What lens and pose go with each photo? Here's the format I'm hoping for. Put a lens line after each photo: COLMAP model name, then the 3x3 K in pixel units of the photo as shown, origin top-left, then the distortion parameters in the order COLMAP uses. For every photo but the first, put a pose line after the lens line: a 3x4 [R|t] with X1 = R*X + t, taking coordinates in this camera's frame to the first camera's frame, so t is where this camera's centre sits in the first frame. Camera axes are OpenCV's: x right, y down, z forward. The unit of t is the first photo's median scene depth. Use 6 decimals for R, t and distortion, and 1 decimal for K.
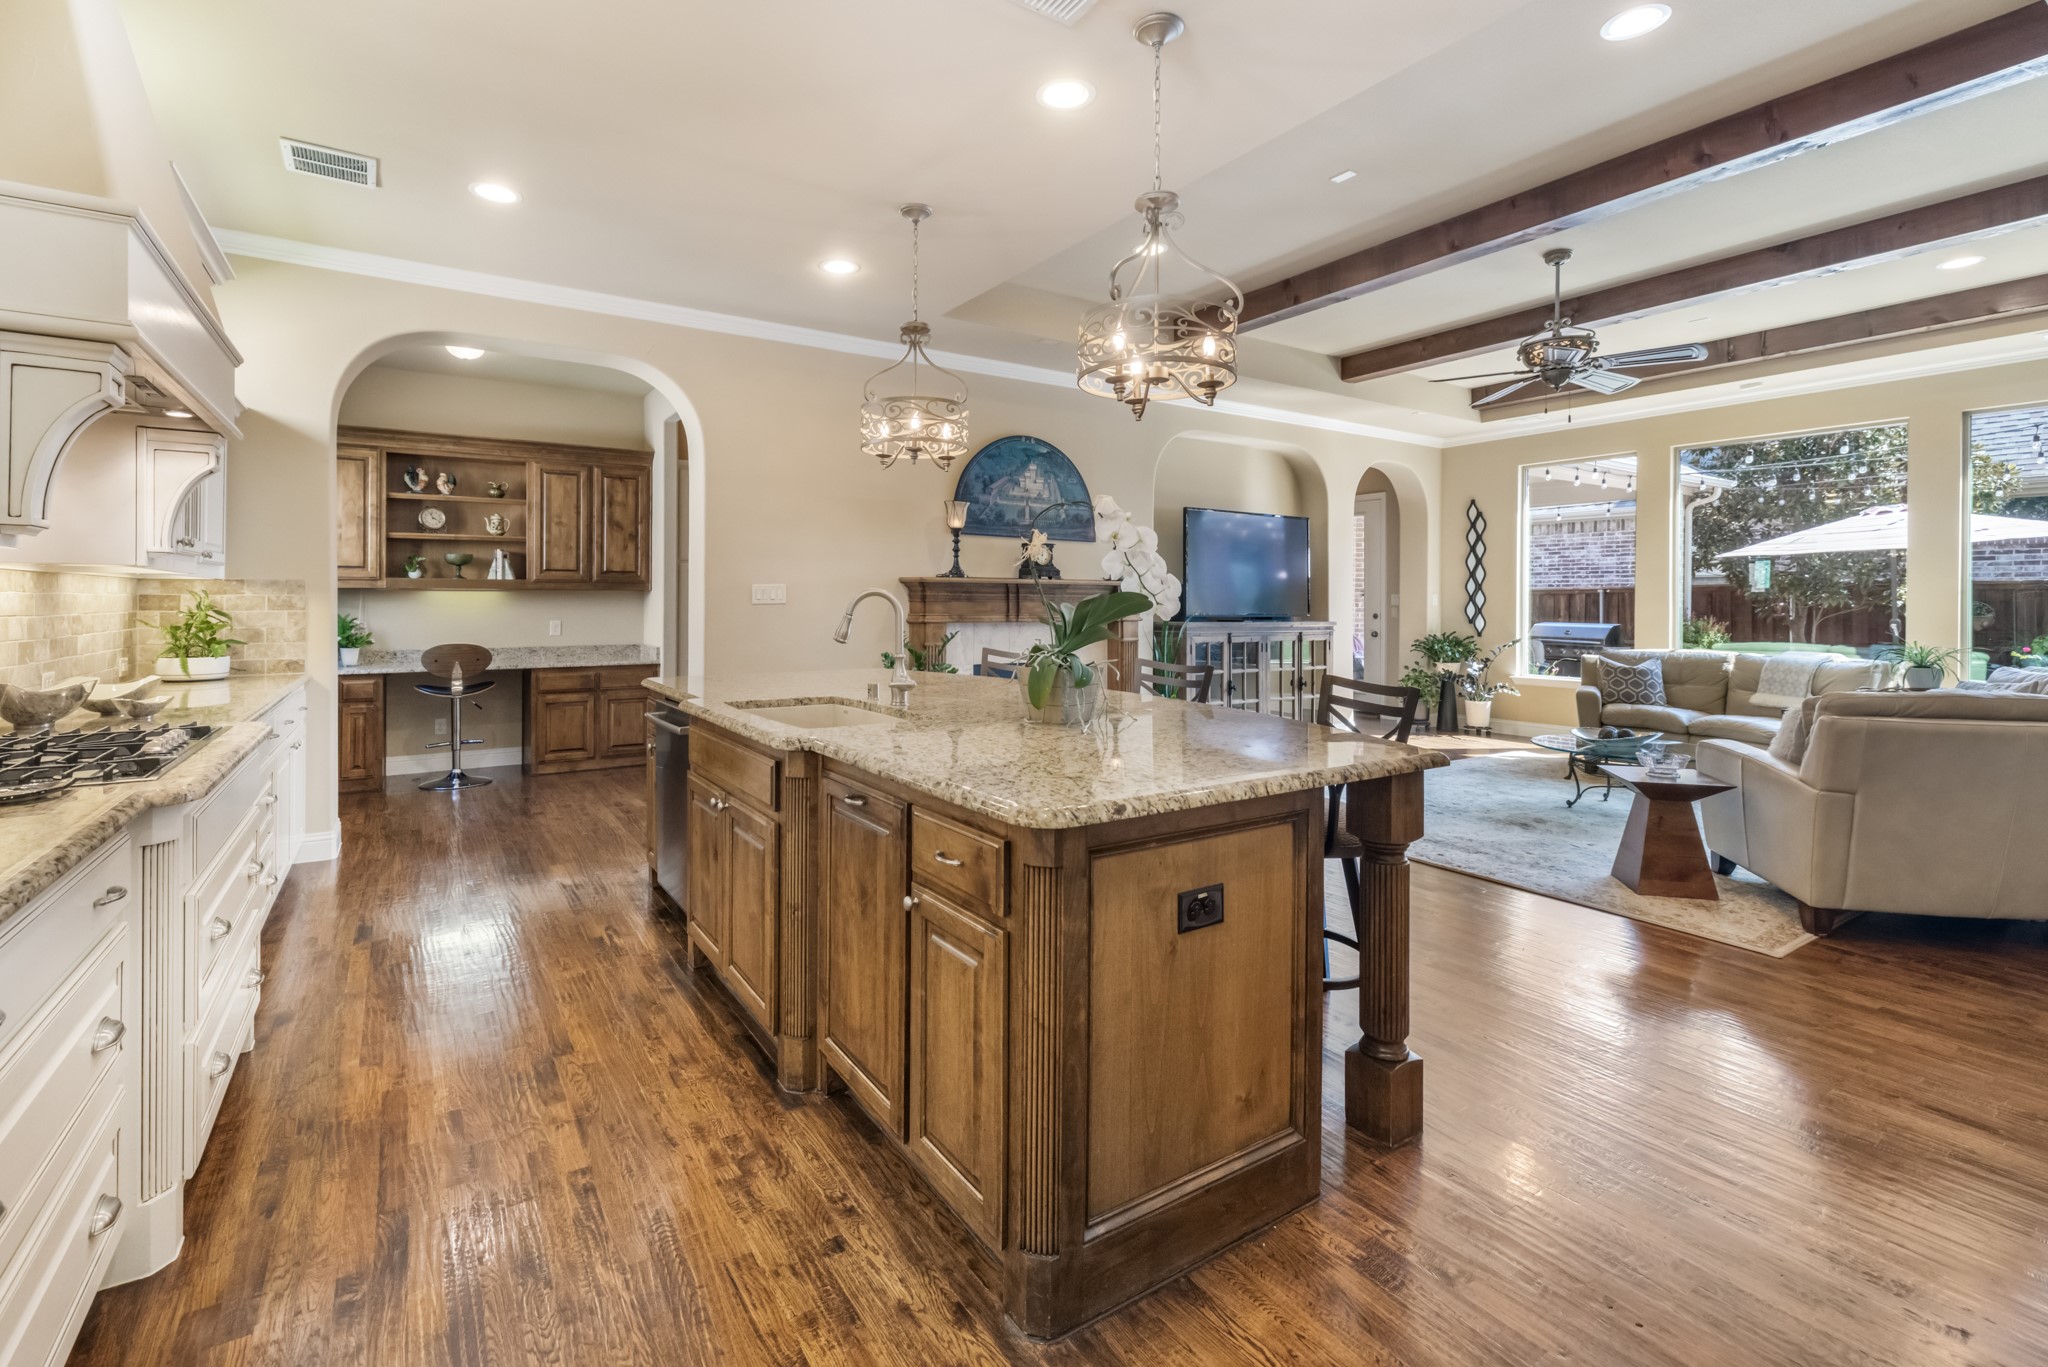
lens RADIAL K [[934.5, 0, 999.1], [0, 934.5, 597.4], [0, 0, 1]] dist [0.014549, -0.000999]
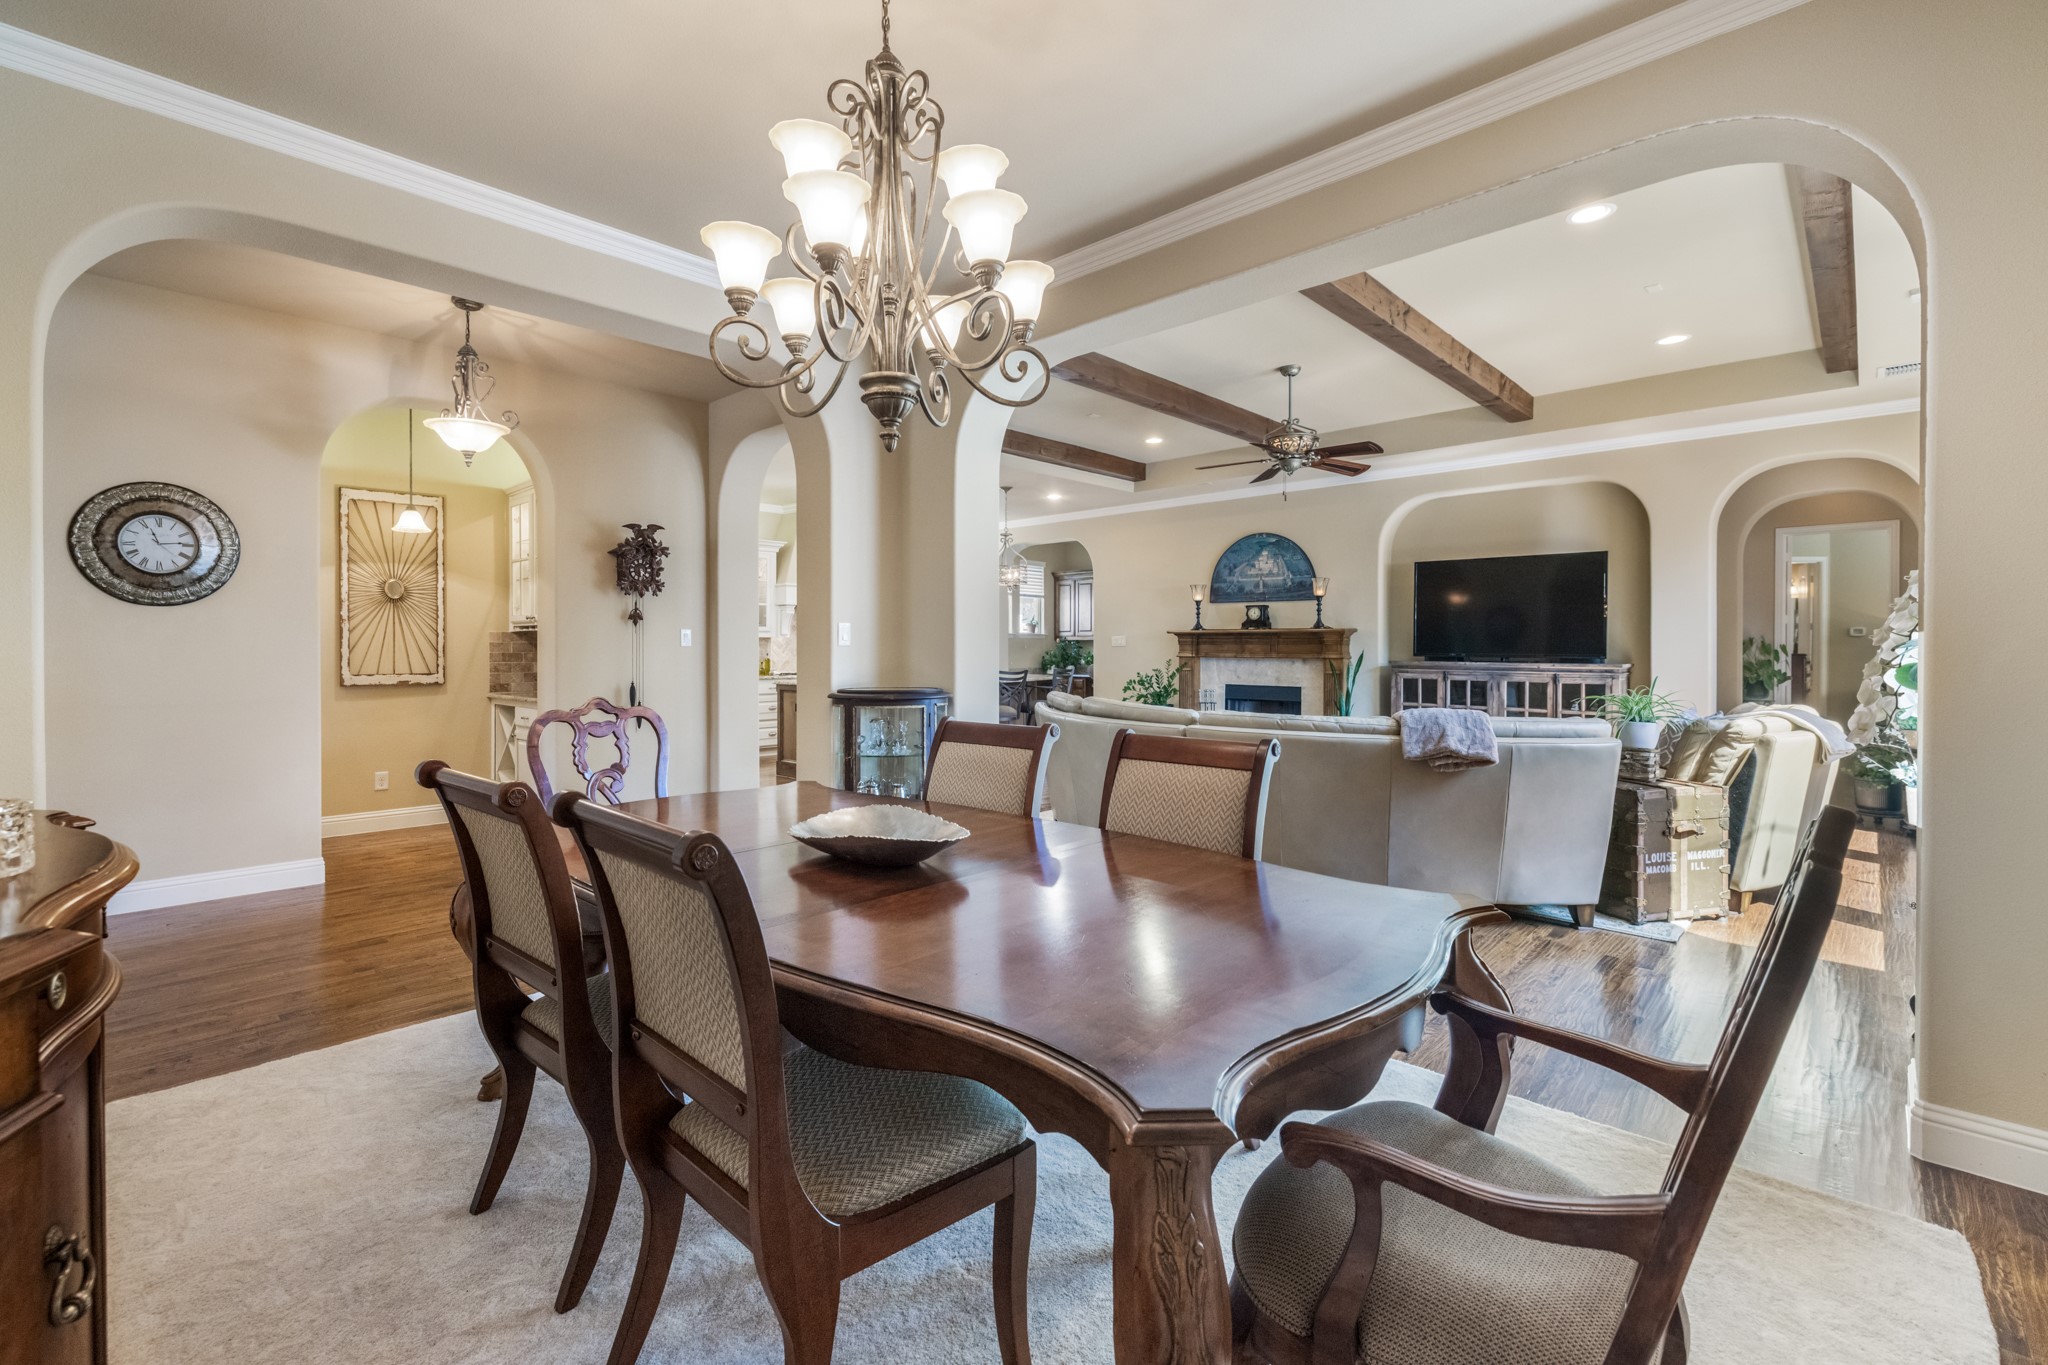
lens RADIAL K [[877.1, 0, 1025.8], [0, 877.1, 650.6], [0, 0, 1]] dist [0.002444, -0.000024]
pose [[0.242387, 0.000582, -0.970179, 1.258007], [0.005972, 0.999980, 0.002092, 0.008971], [0.970161, -0.006301, 0.242379, 0.290166]]
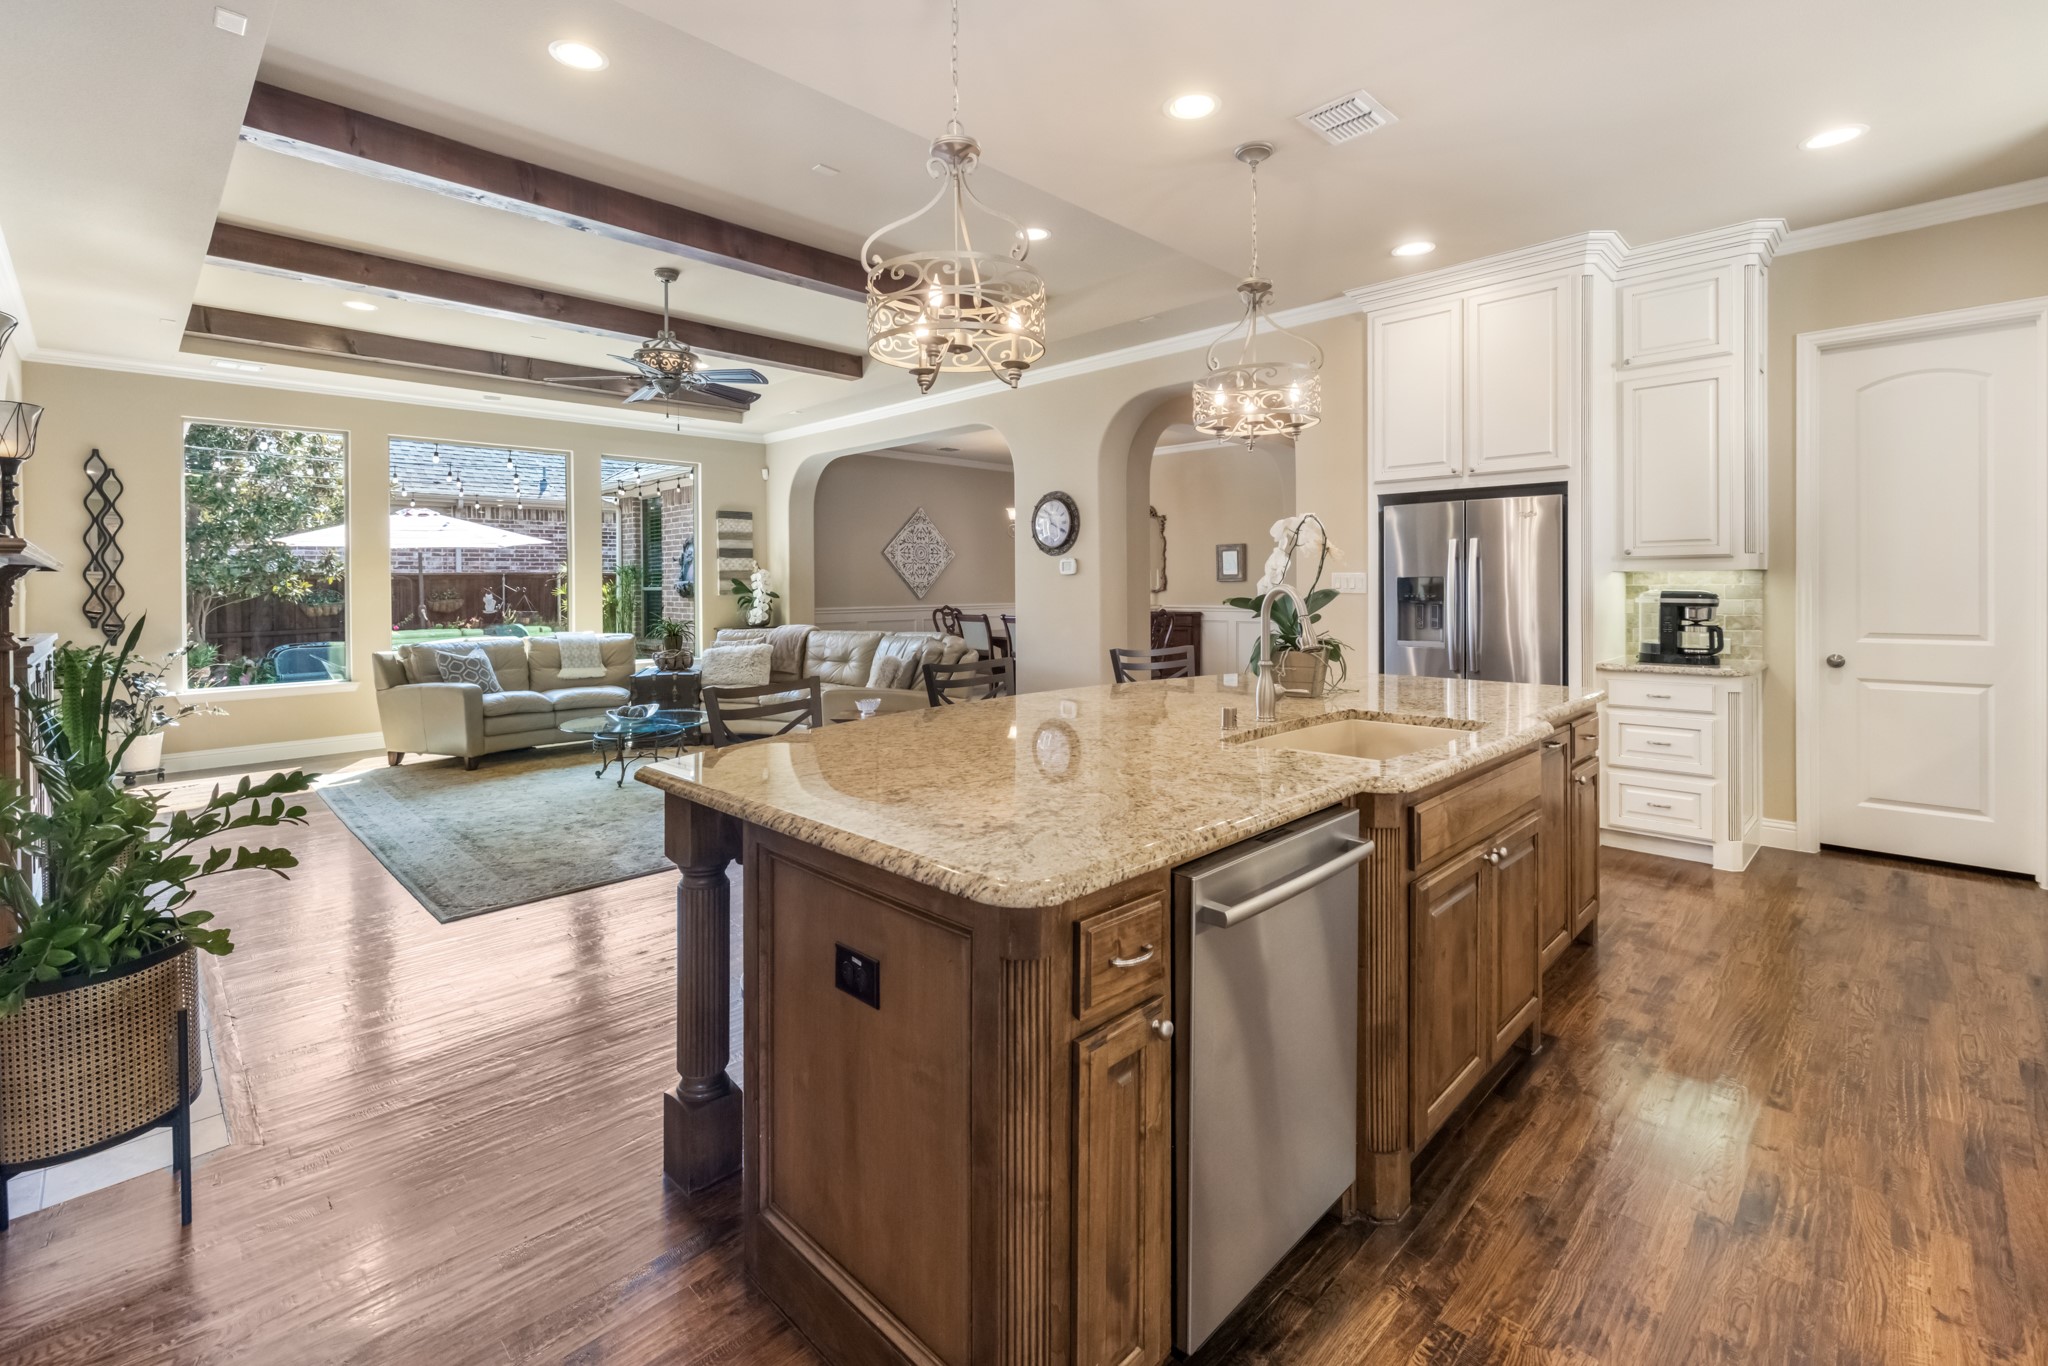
lens RADIAL K [[877.1, 0, 1036.7], [0, 877.1, 588.5], [0, 0, 1]] dist [0.002444, -0.000024]
pose [[-0.216166, -0.006368, 0.976336, -0.375506], [0.003221, 0.999969, 0.007236, -0.005064], [-0.976351, 0.004709, -0.216139, 0.614799]]
